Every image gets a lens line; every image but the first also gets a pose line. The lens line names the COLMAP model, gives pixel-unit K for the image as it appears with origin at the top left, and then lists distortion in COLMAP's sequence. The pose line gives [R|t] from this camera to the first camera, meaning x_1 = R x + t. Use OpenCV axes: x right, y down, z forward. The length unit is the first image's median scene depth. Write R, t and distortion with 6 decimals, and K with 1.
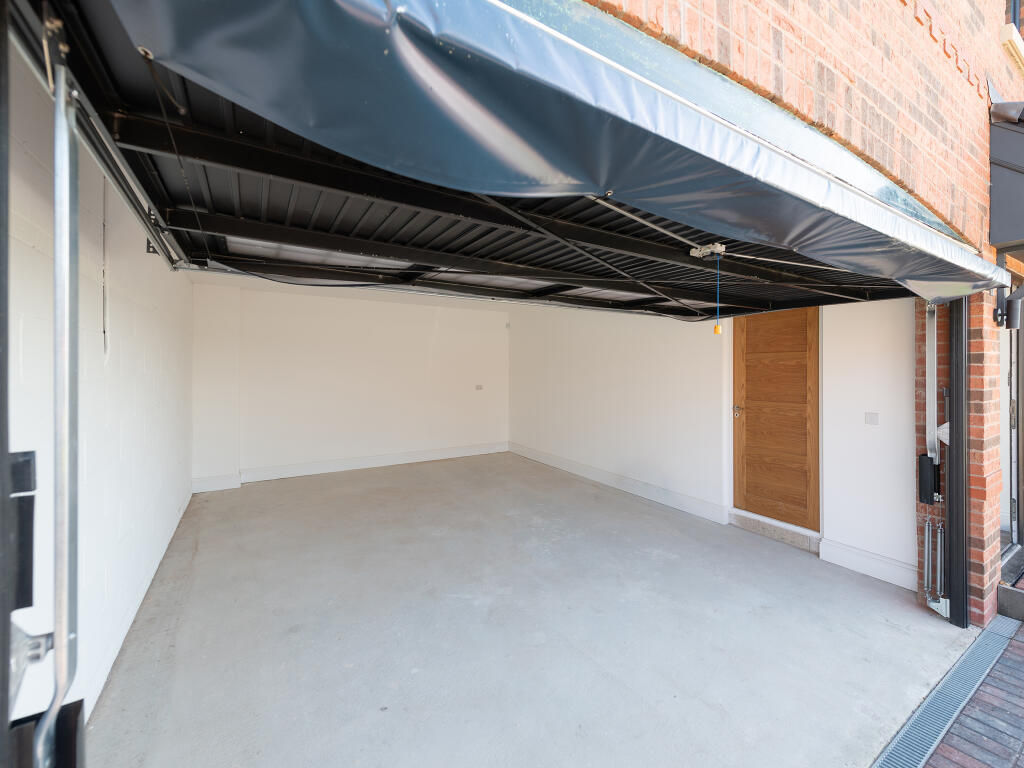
lens RADIAL K [[401.4, 0, 516.7], [0, 401.4, 378.4], [0, 0, 1]] dist [0.009559, -0.002576]
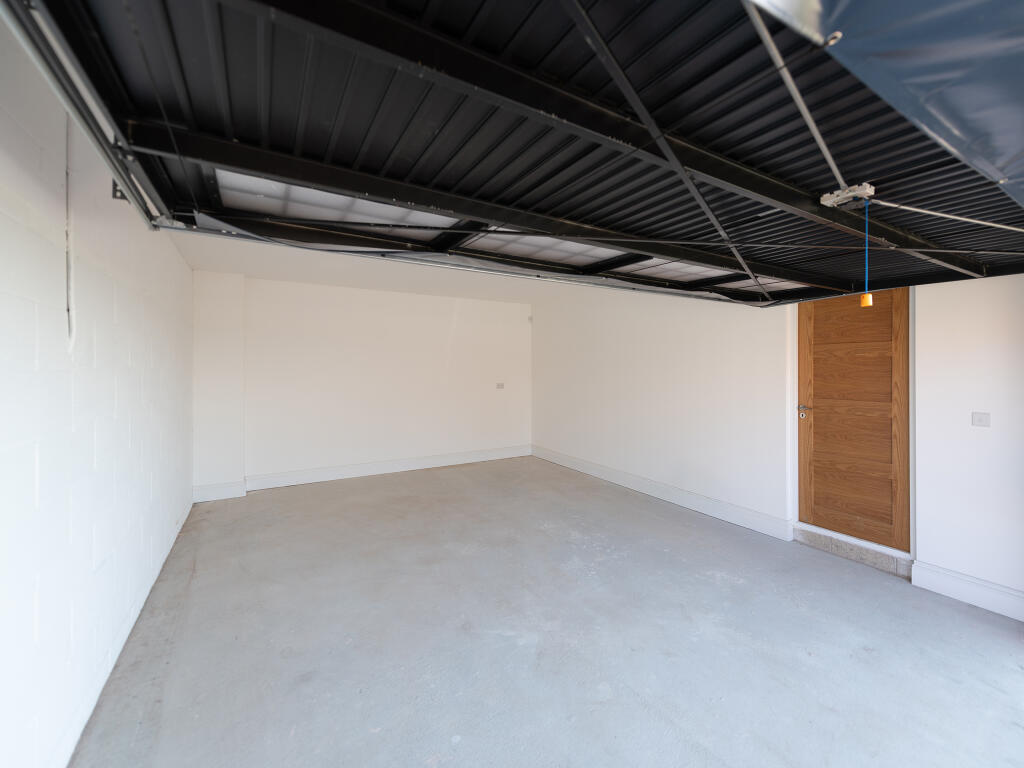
lens RADIAL K [[401.4, 0, 507.5], [0, 401.4, 379.2], [0, 0, 1]] dist [0.009559, -0.002576]
pose [[0.999469, -0.003765, -0.032354, -0.092318], [0.003755, 0.999993, -0.000371, 0.014992], [0.032355, 0.000249, 0.999476, 0.156948]]
